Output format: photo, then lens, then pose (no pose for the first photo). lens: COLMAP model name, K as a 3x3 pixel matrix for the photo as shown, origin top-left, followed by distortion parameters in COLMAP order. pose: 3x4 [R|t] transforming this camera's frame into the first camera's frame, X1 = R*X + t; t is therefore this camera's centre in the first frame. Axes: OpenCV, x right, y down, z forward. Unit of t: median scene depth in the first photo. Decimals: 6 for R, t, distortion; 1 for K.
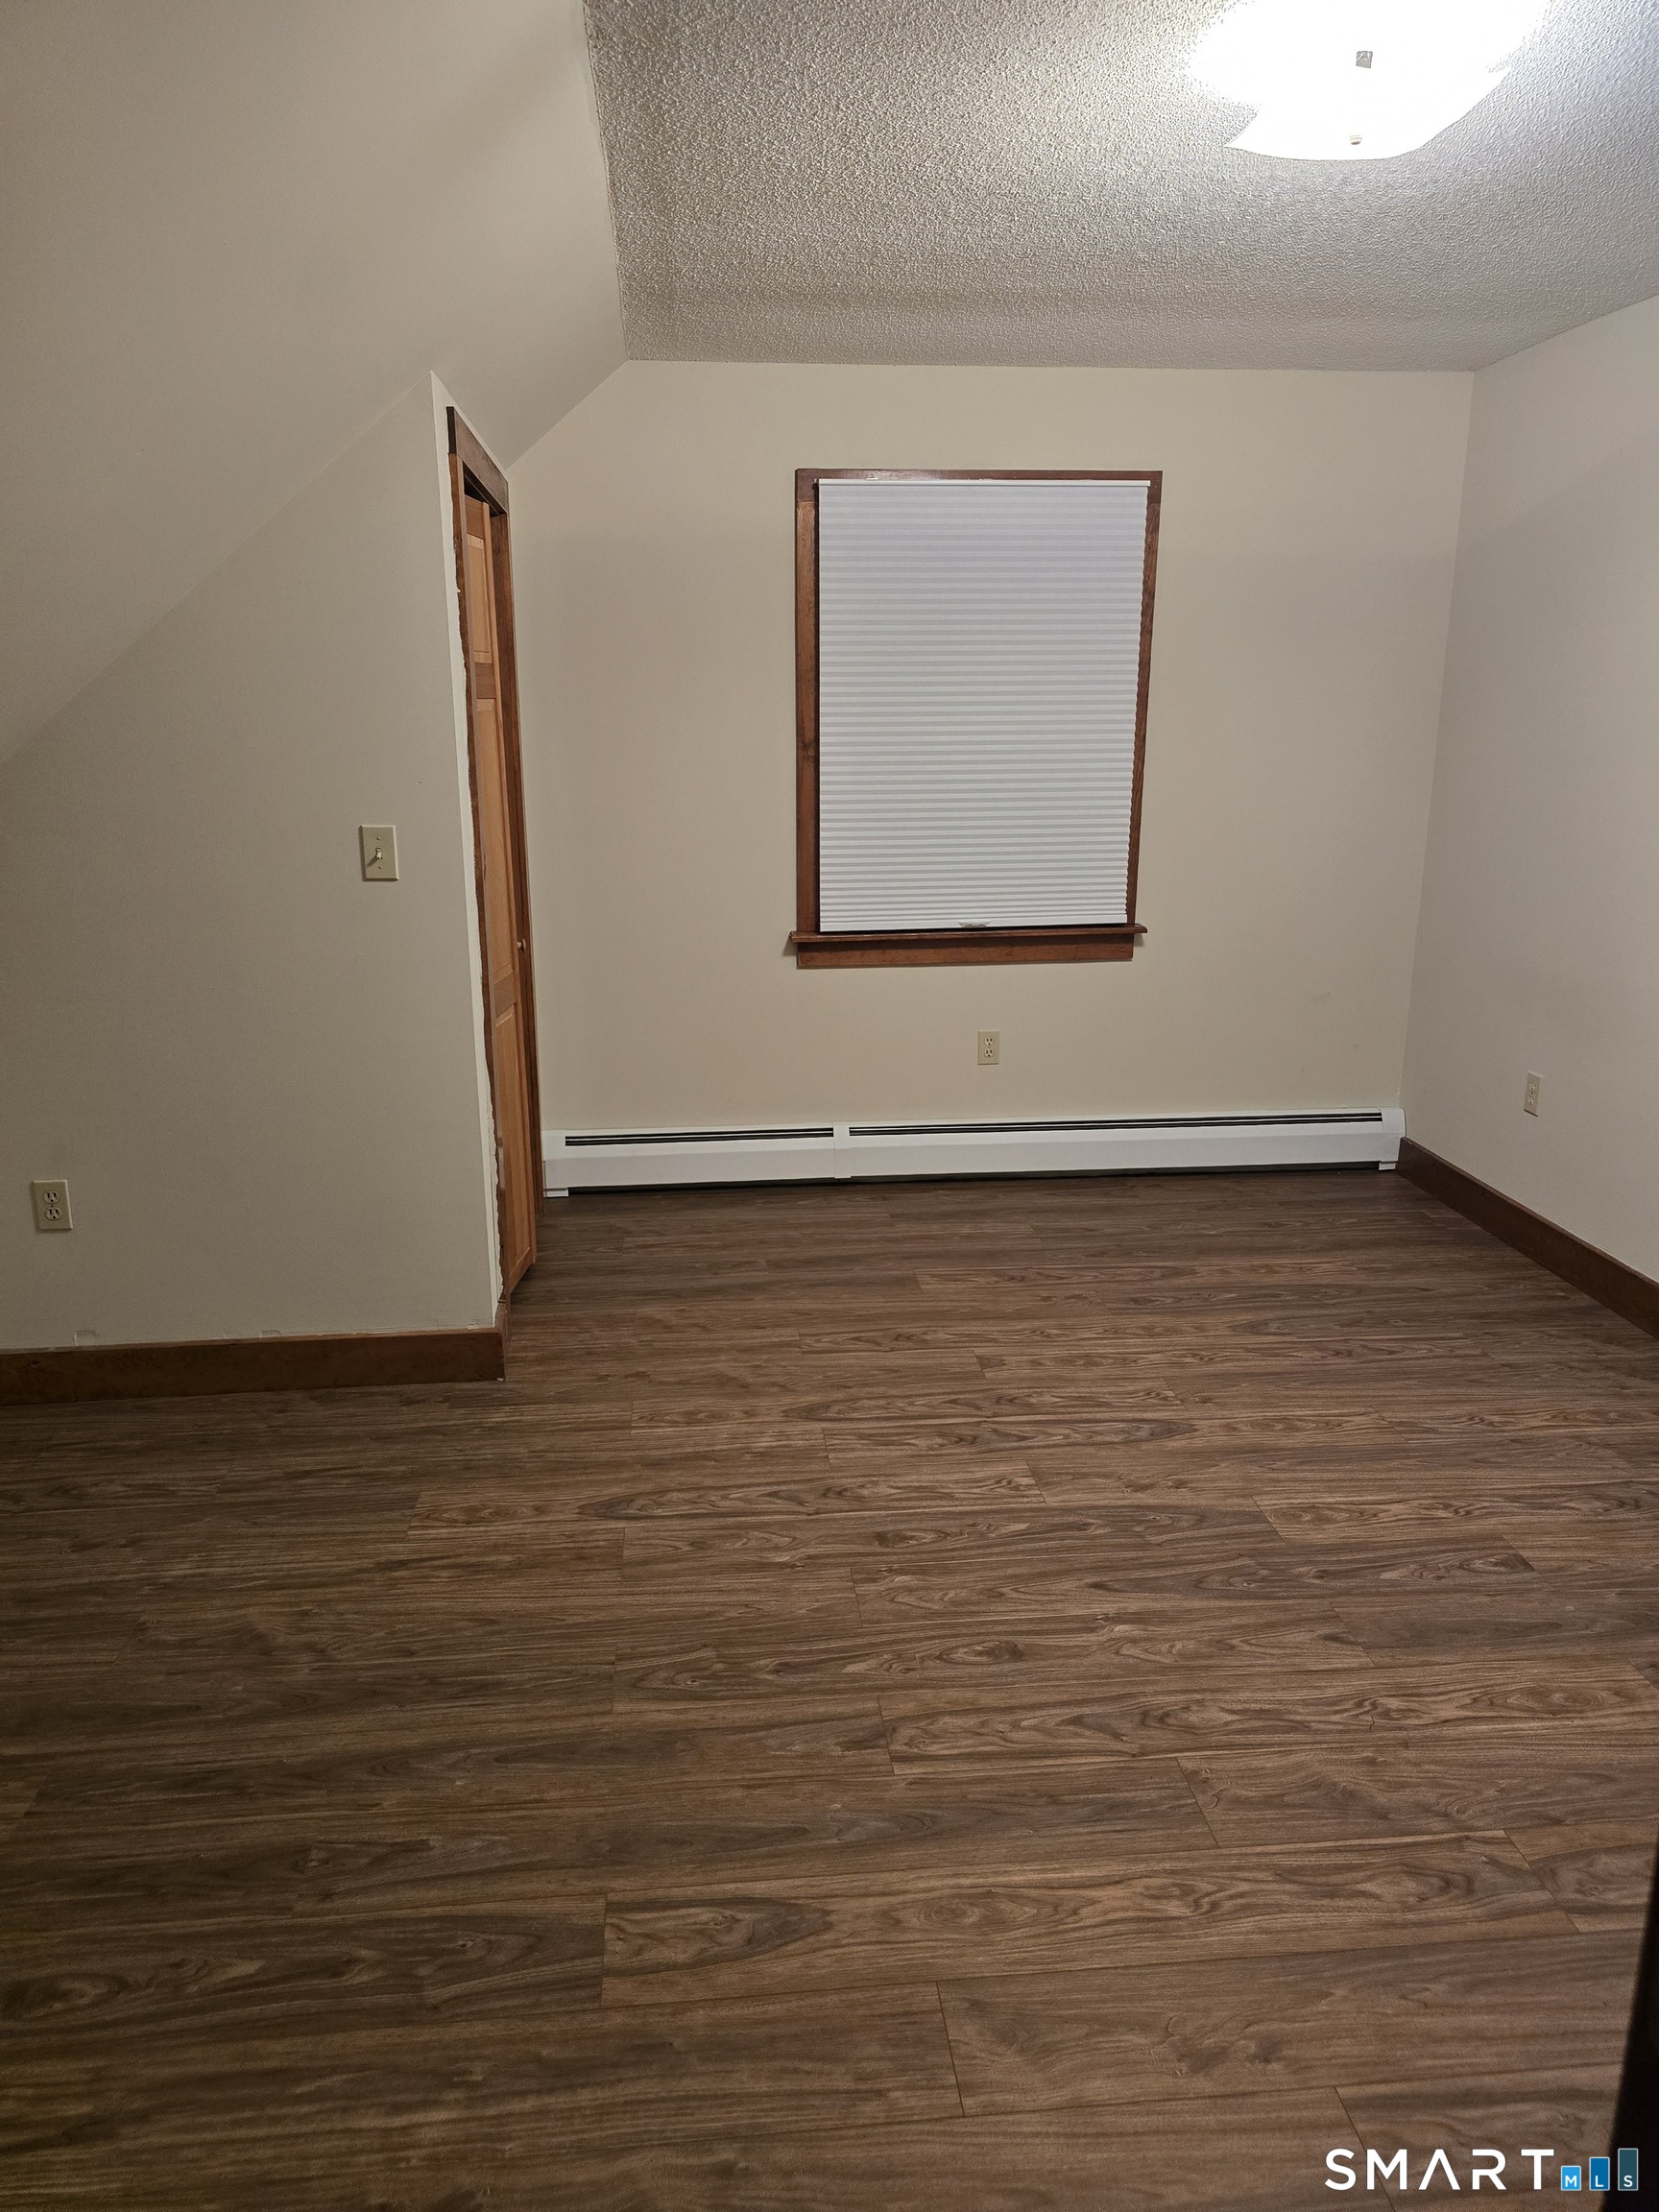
lens RADIAL K [[1496.3, 0, 800.4], [0, 1496.3, 1074.1], [0, 0, 1]] dist [0.048801, -0.037307]
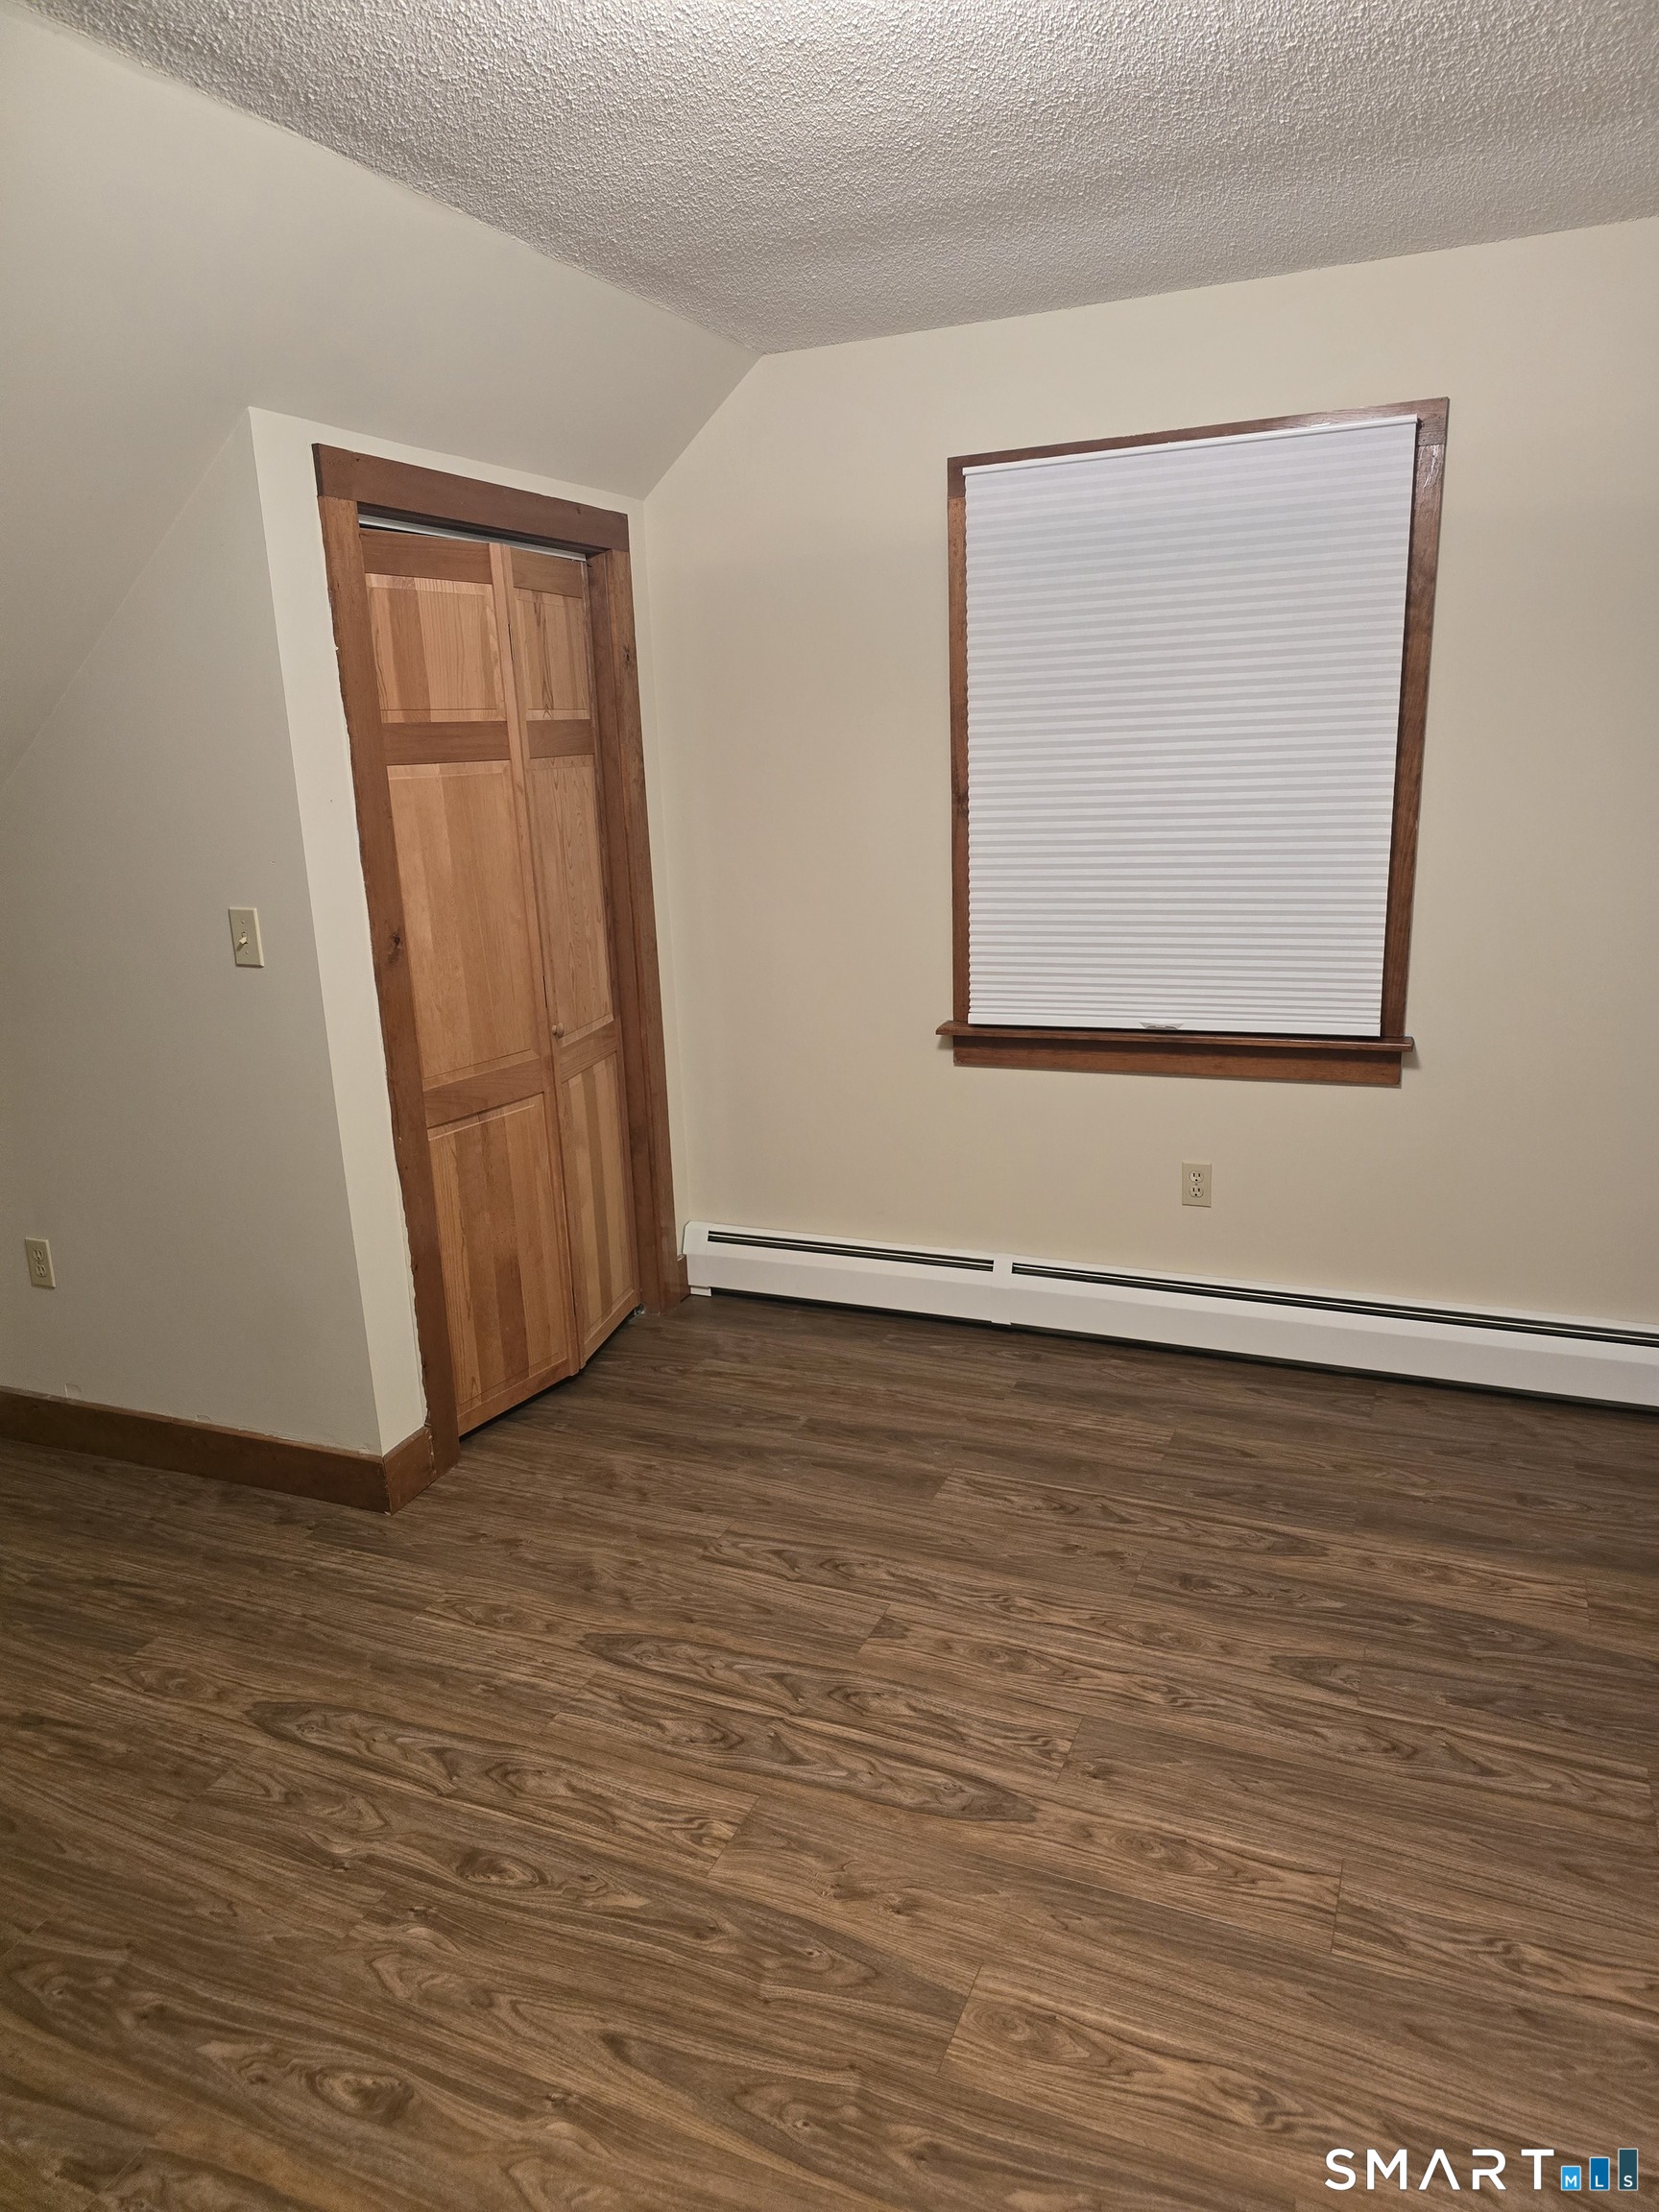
lens RADIAL K [[1496.3, 0, 778.5], [0, 1496.3, 1106.1], [0, 0, 1]] dist [0.048801, -0.037307]
pose [[0.876431, 0.085322, -0.473907, 0.469816], [-0.080411, 0.996290, 0.030663, -0.100501], [0.474765, 0.011234, 0.880041, 0.345288]]
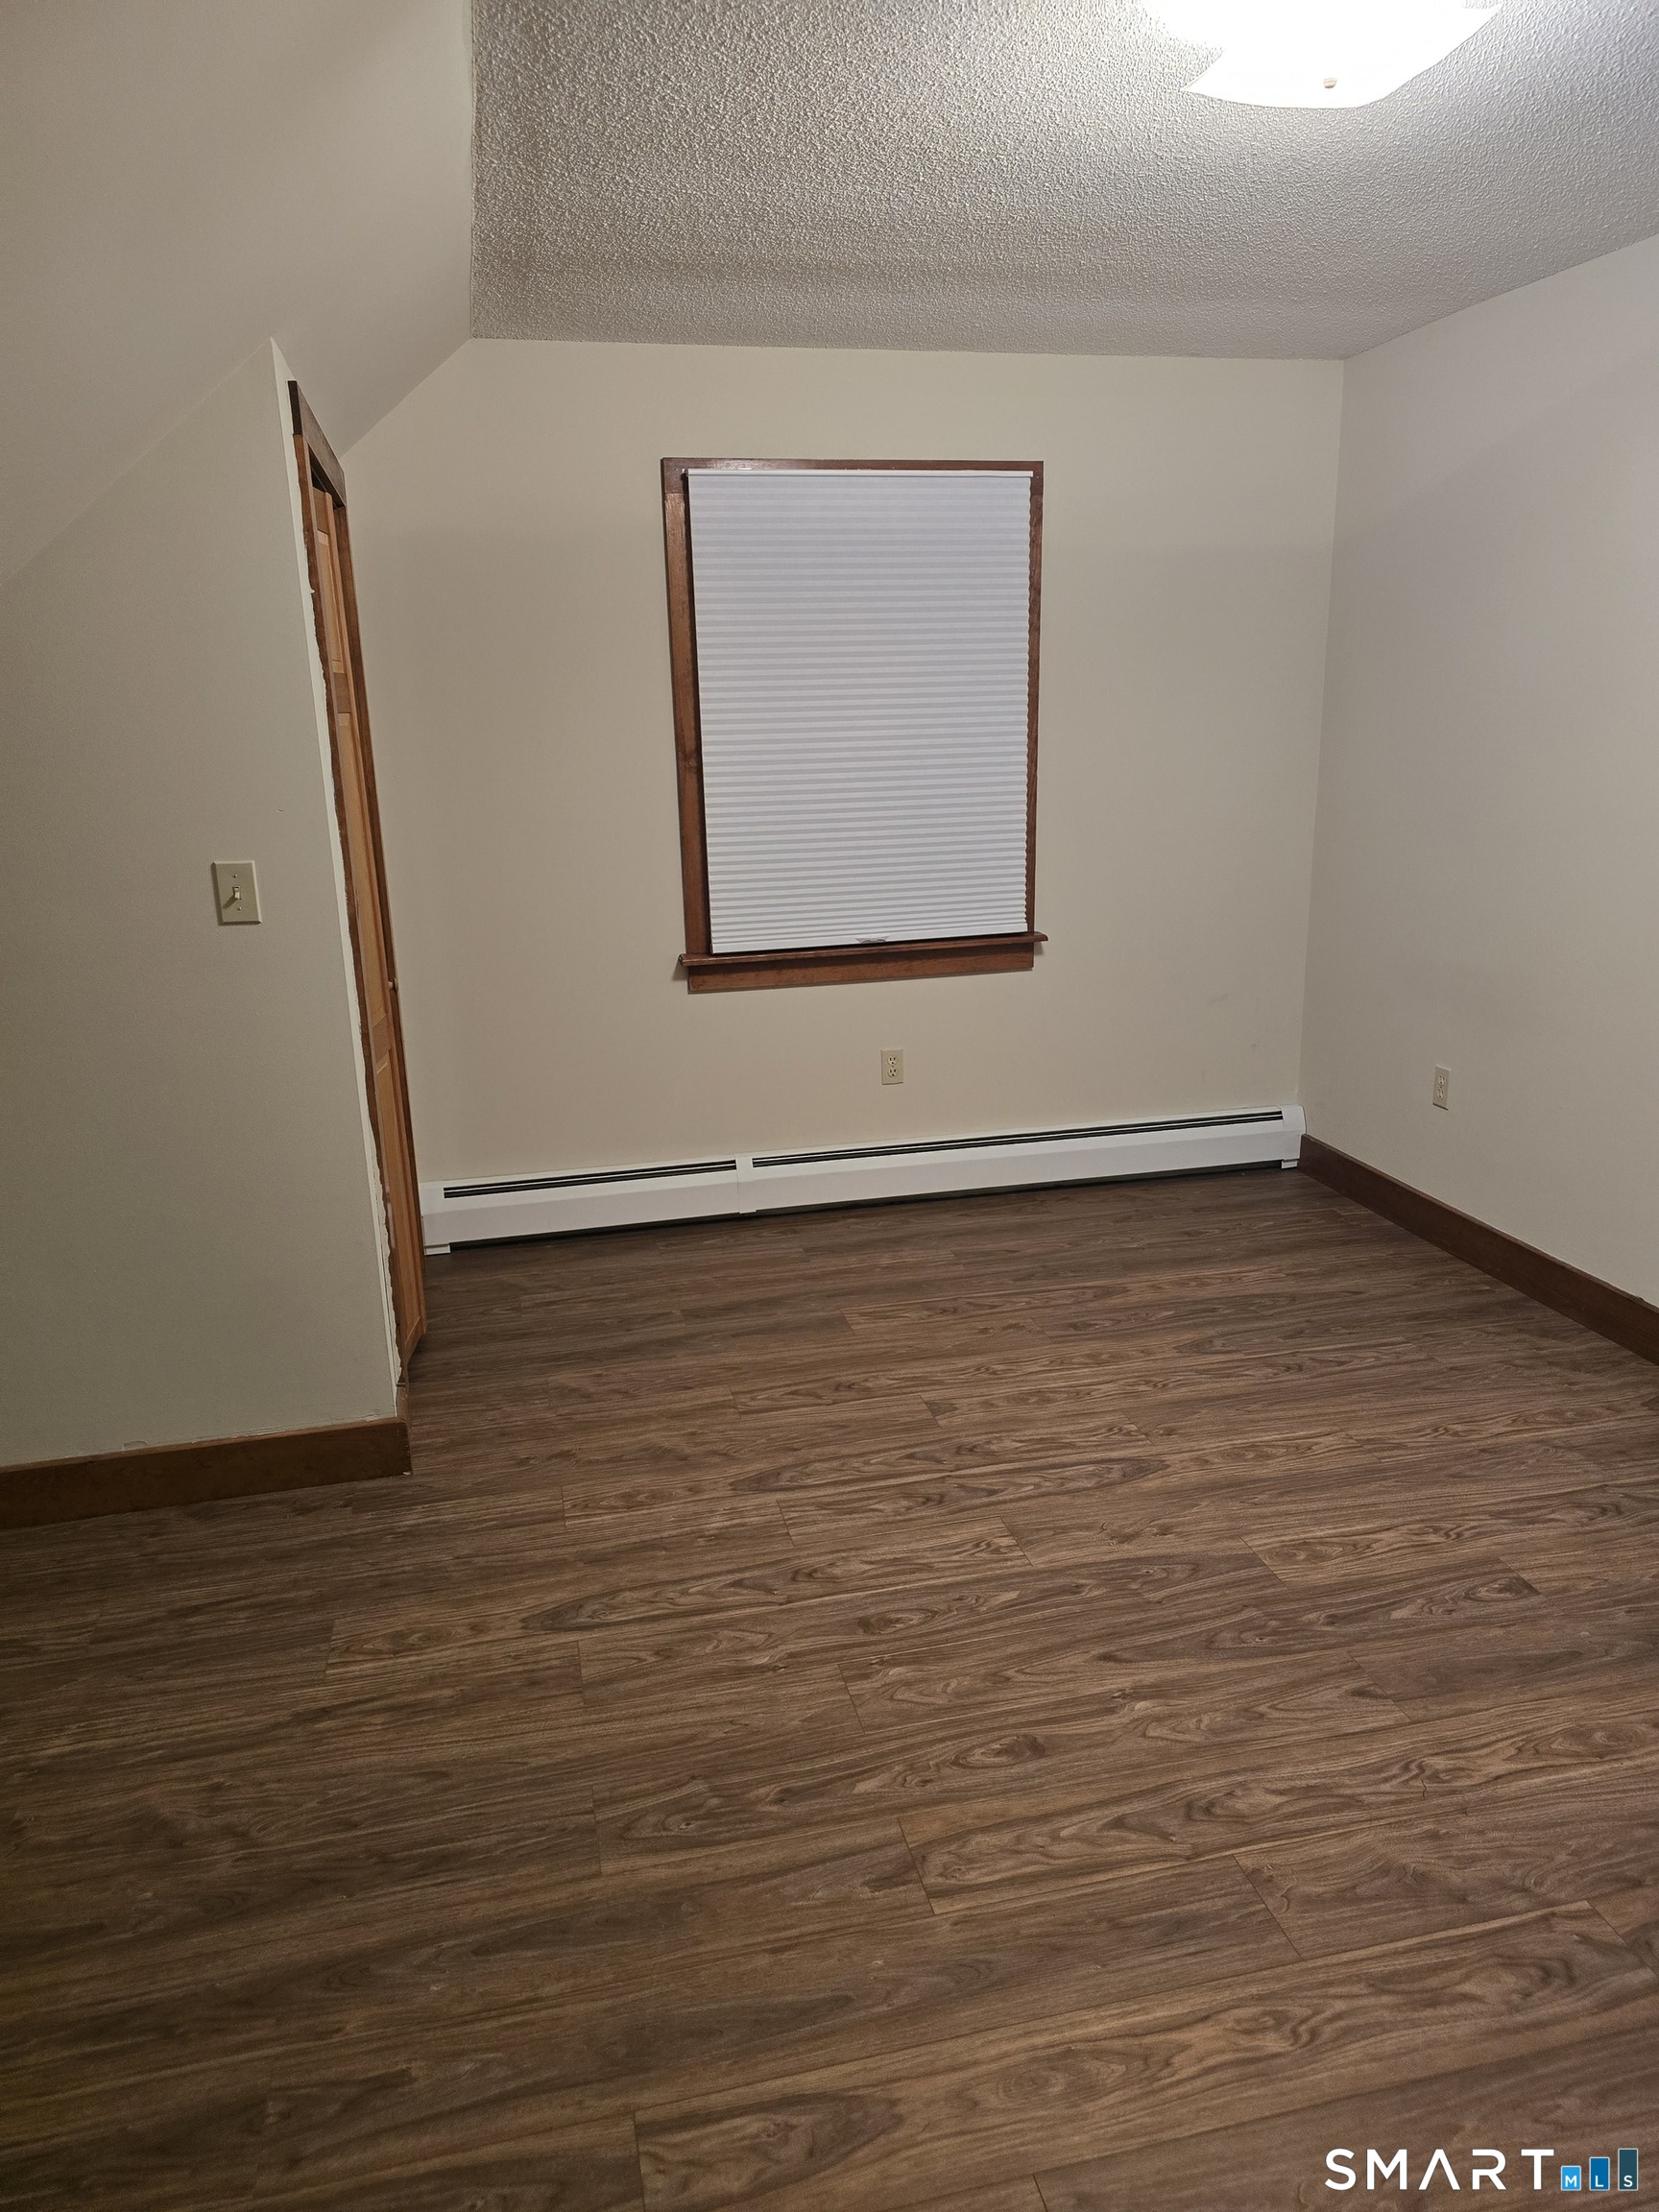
lens RADIAL K [[1496.3, 0, 827.8], [0, 1496.3, 1094.7], [0, 0, 1]] dist [0.048801, -0.037307]
pose [[0.990132, -0.055465, 0.128693, -0.060929], [0.054134, 0.998438, 0.013818, -0.023914], [-0.129258, -0.006715, 0.991588, 0.087054]]
